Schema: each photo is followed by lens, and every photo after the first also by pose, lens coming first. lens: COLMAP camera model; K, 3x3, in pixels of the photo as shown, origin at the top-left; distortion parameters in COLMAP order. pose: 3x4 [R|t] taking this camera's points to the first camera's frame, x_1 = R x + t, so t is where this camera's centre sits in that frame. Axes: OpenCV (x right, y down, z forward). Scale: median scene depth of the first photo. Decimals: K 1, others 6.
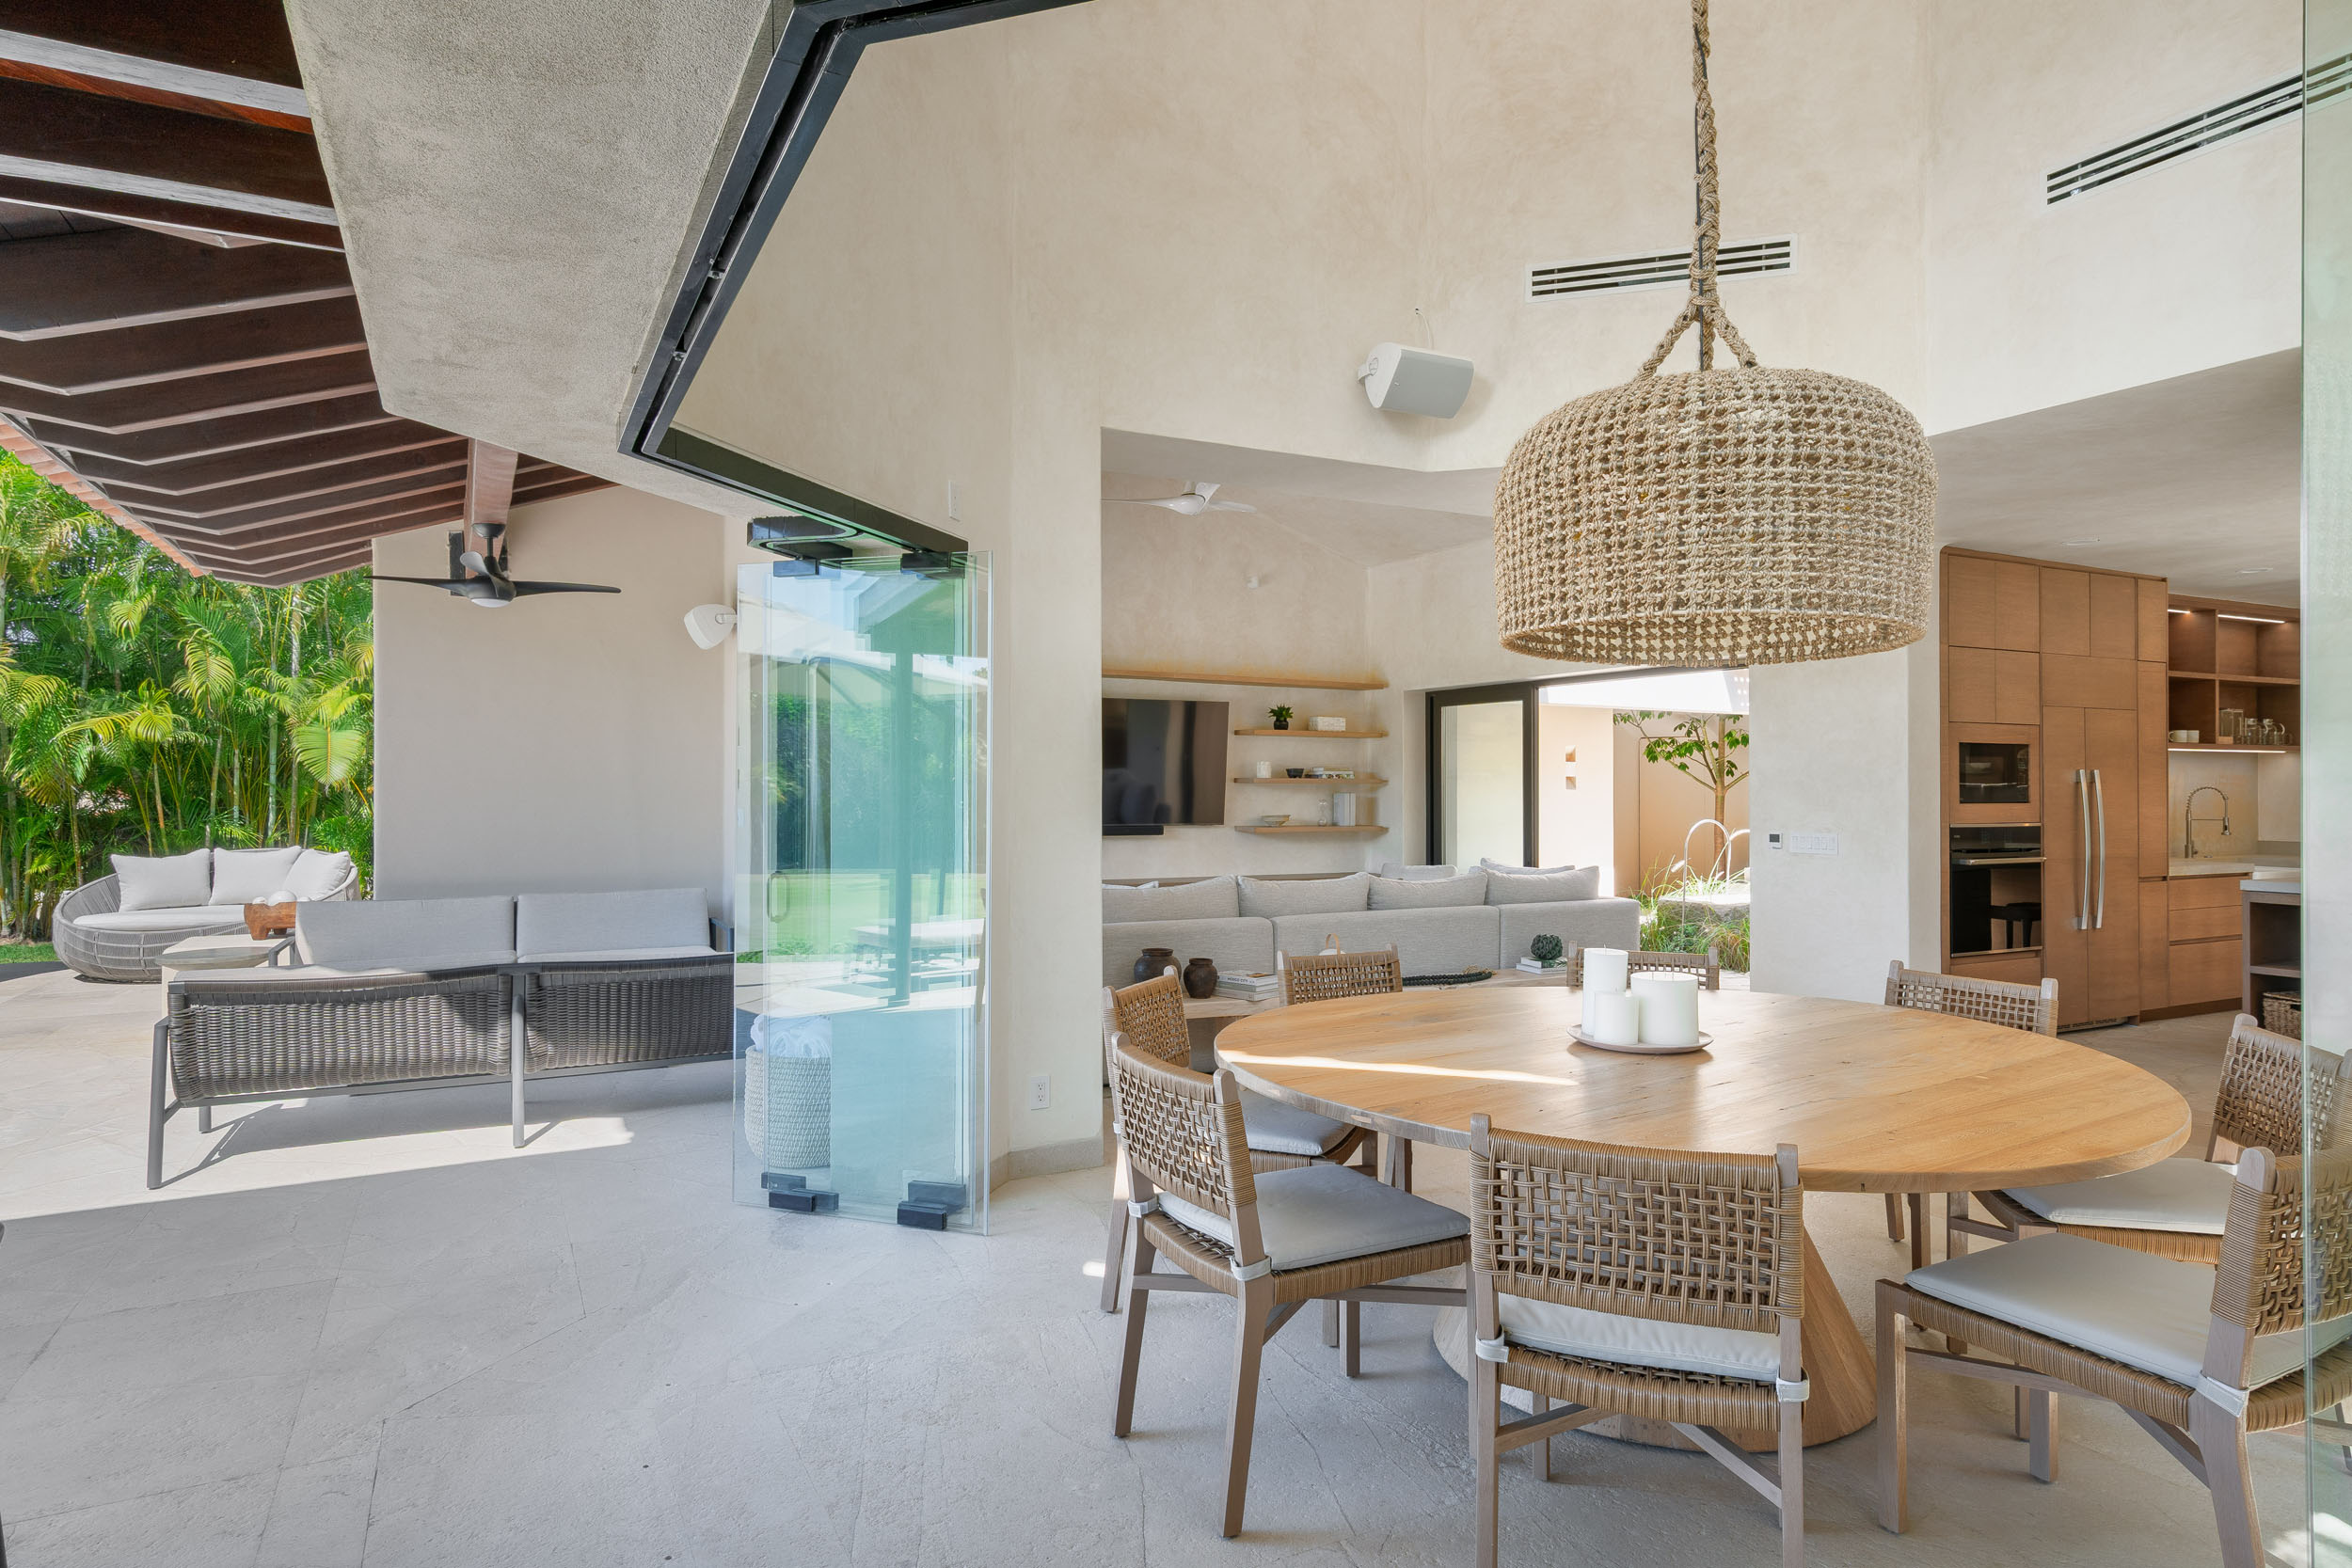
lens RADIAL K [[1330.1, 0, 1176.0], [0, 1330.1, 784.0], [0, 0, 1]] dist [0.001374, -0.000800]
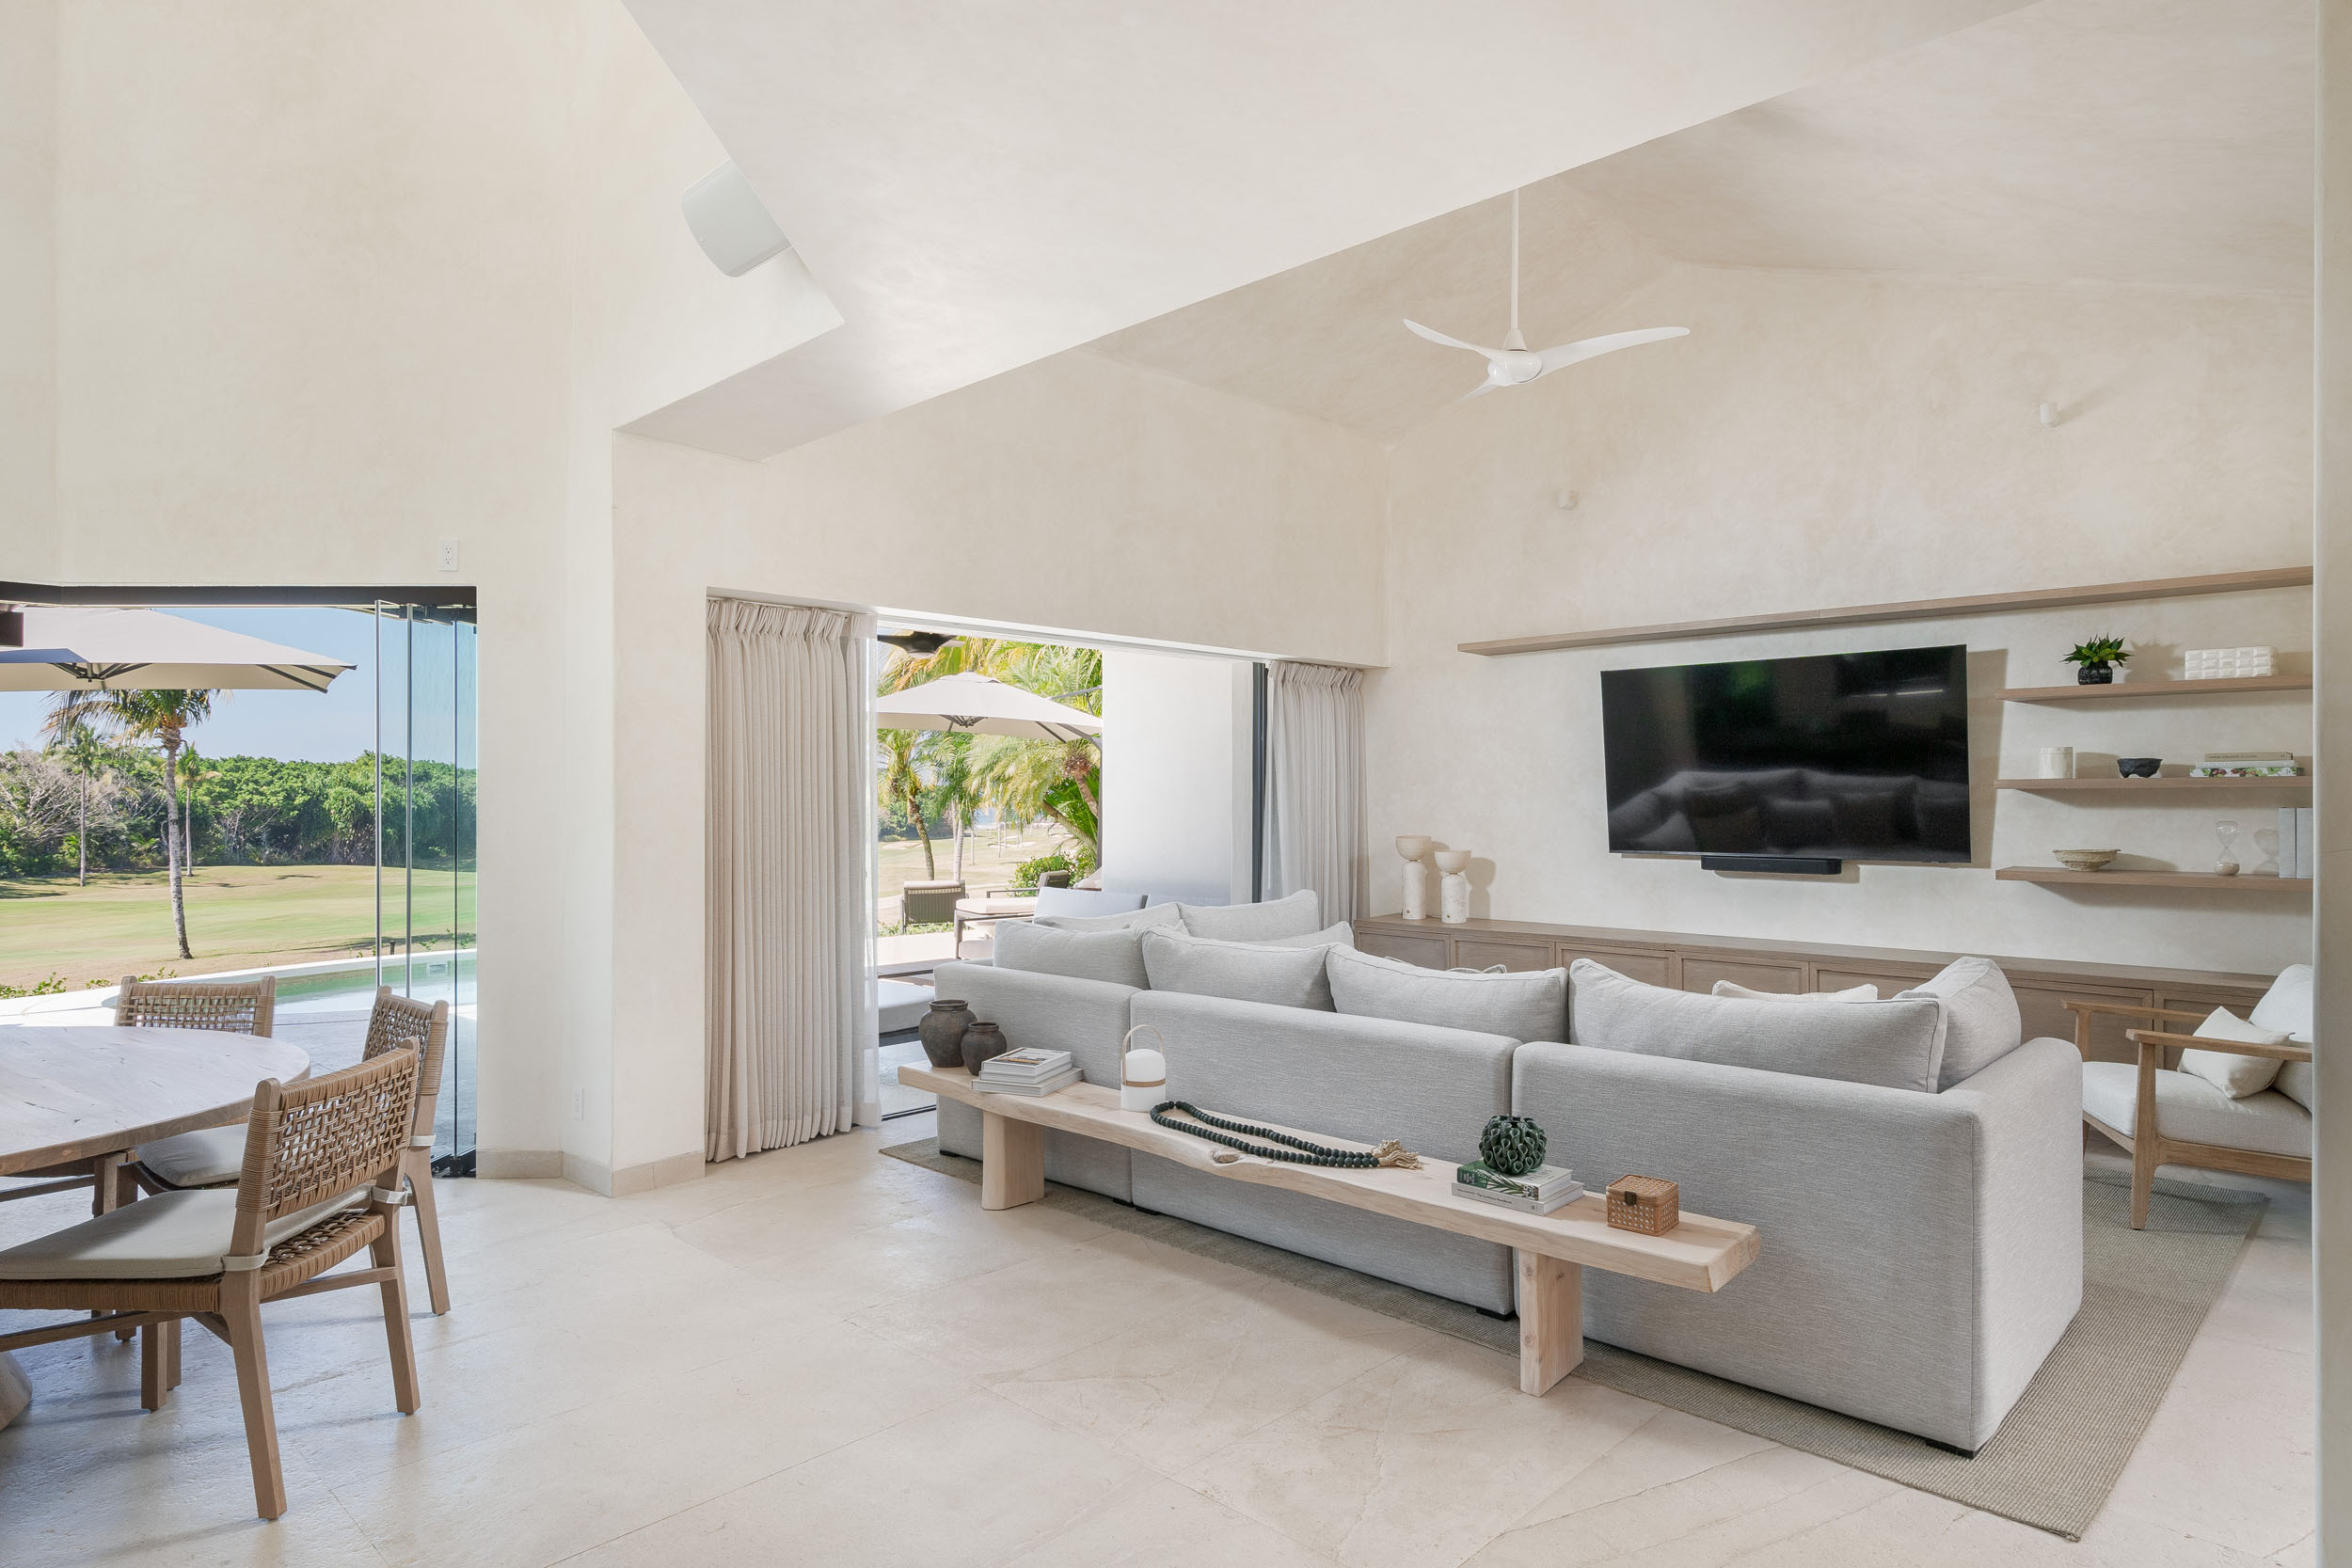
lens RADIAL K [[1330.1, 0, 1176.0], [0, 1330.1, 784.0], [0, 0, 1]] dist [0.001374, -0.000800]
pose [[0.329304, -0.011537, -0.944153, 0.448157], [0.008000, 0.999924, -0.009428, -0.000716], [0.944190, -0.004449, 0.329371, 0.492168]]
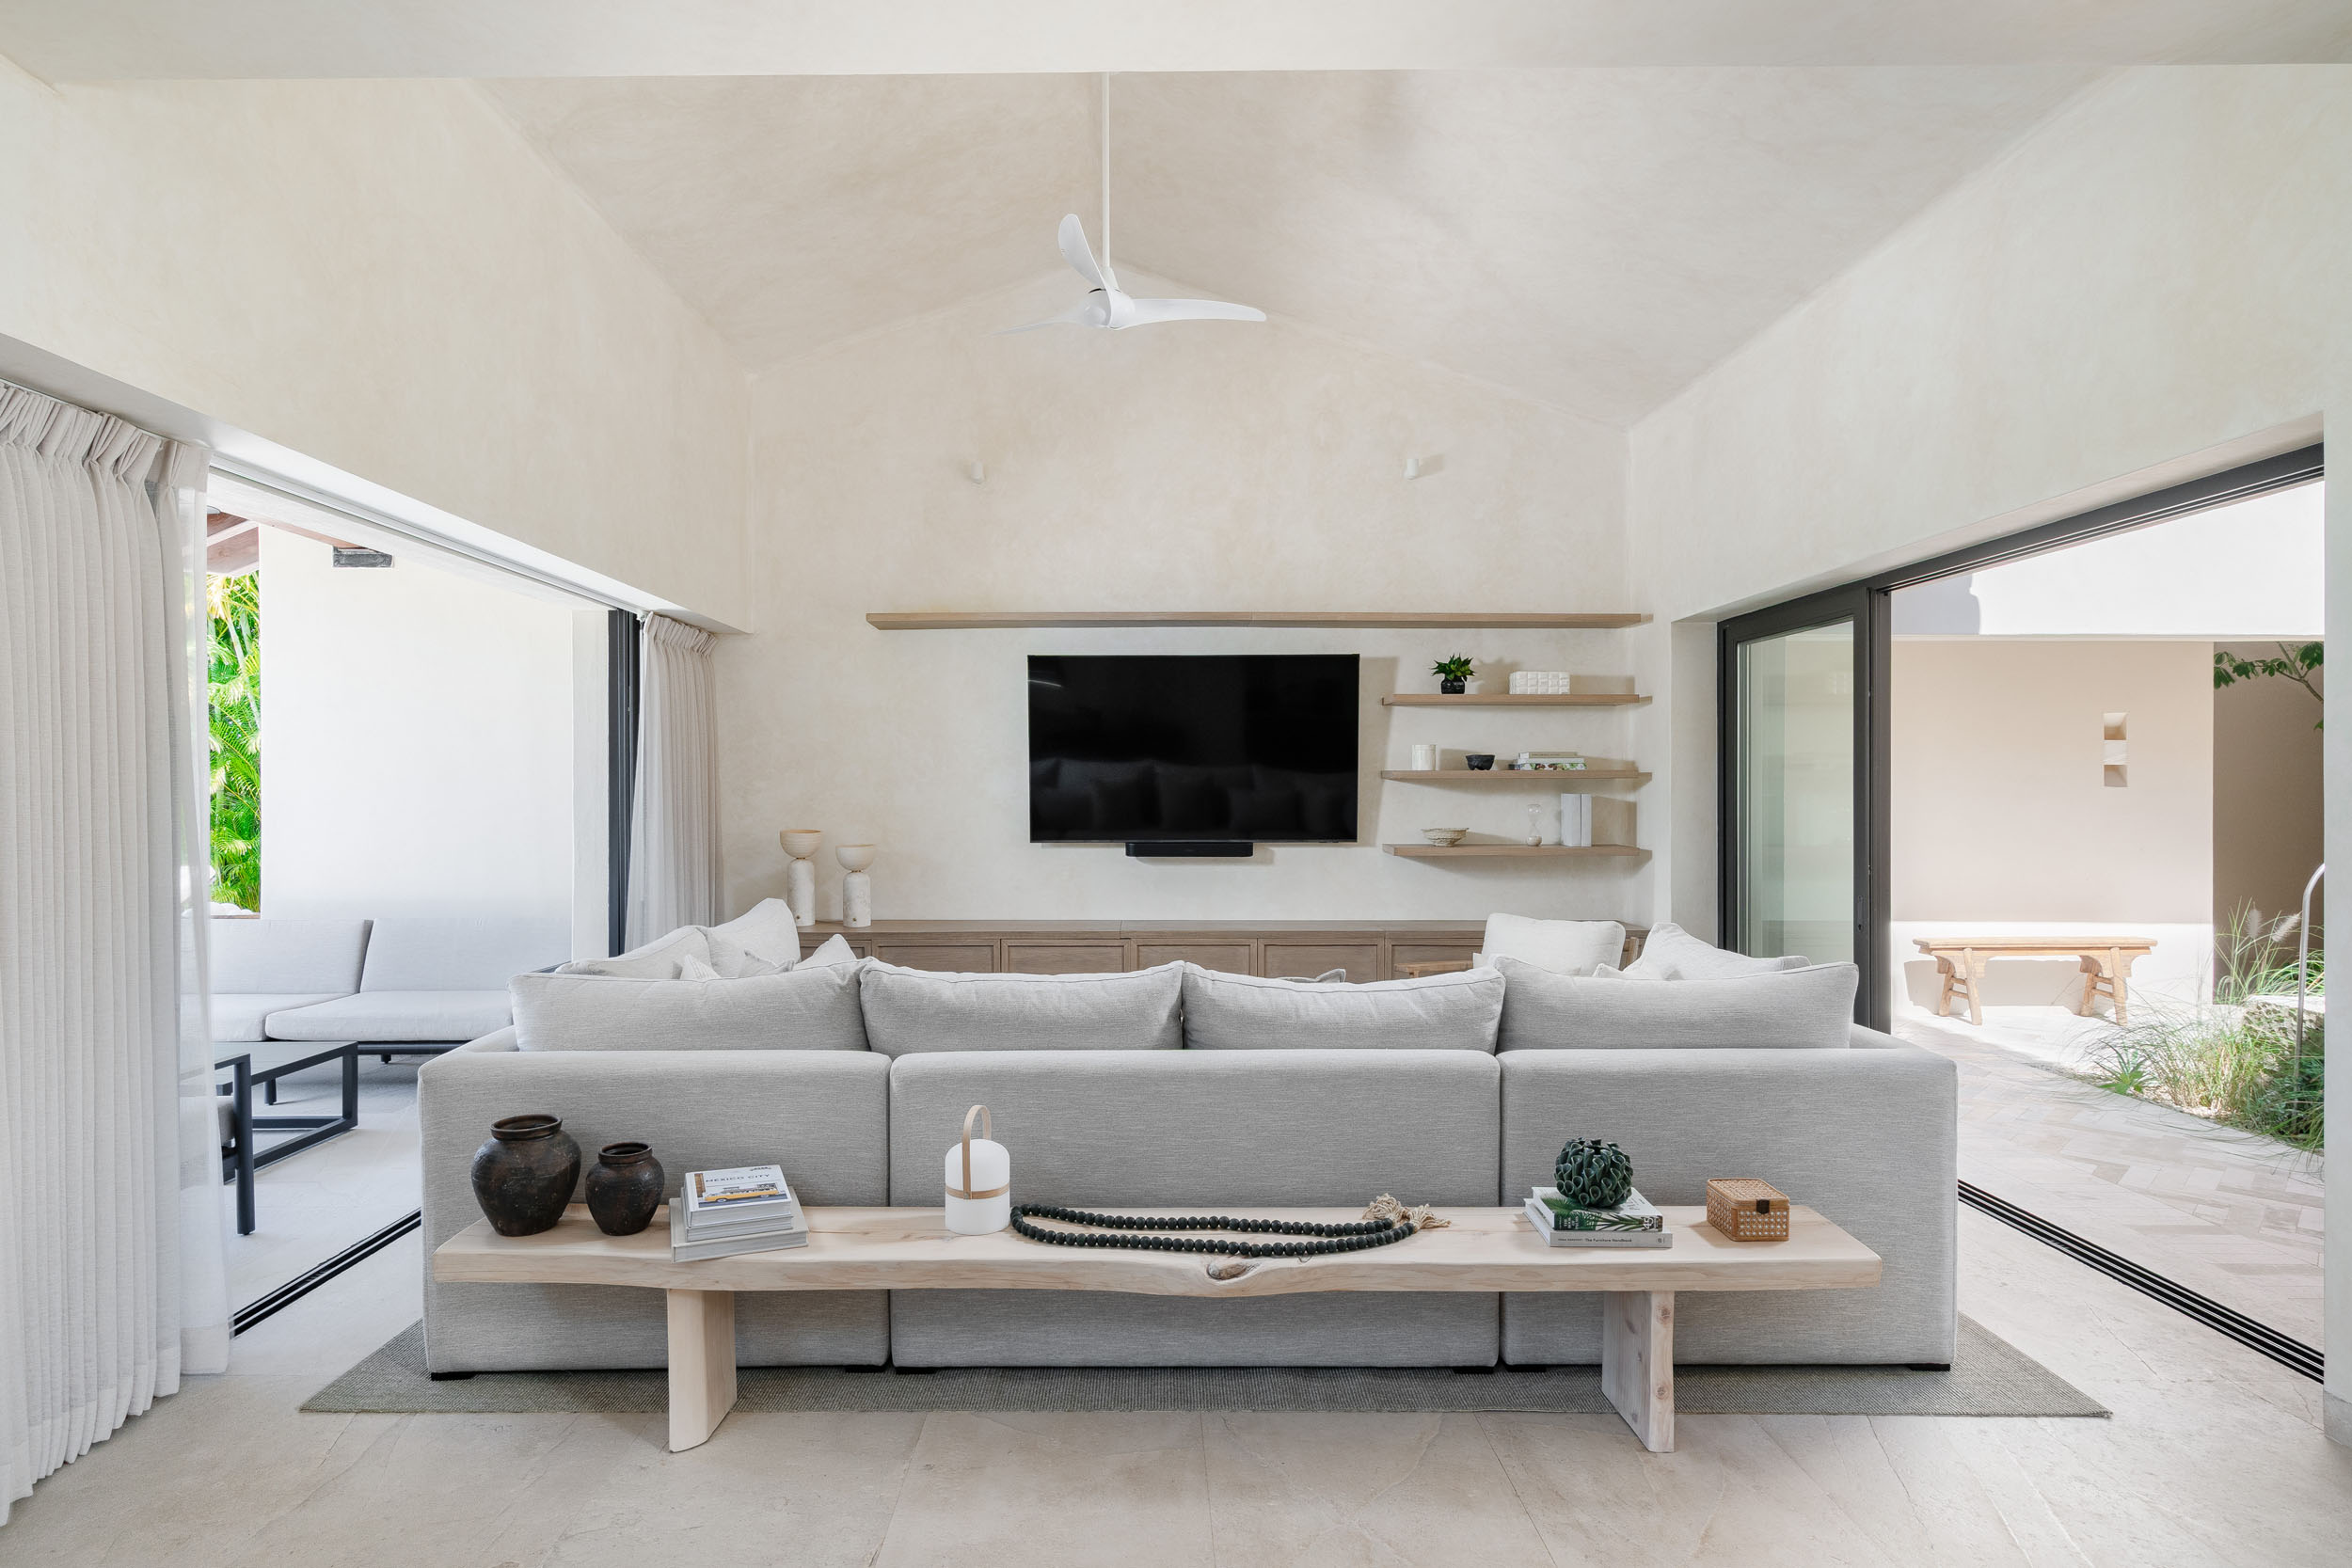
lens RADIAL K [[1255.6, 0, 1176.0], [0, 1255.6, 784.0], [0, 0, 1]] dist [-0.000087, 0.001765]
pose [[0.890005, -0.003768, -0.455935, 0.233676], [0.004230, 0.999991, -0.000006, 0.001044], [0.455931, -0.001924, 0.890013, 0.405754]]
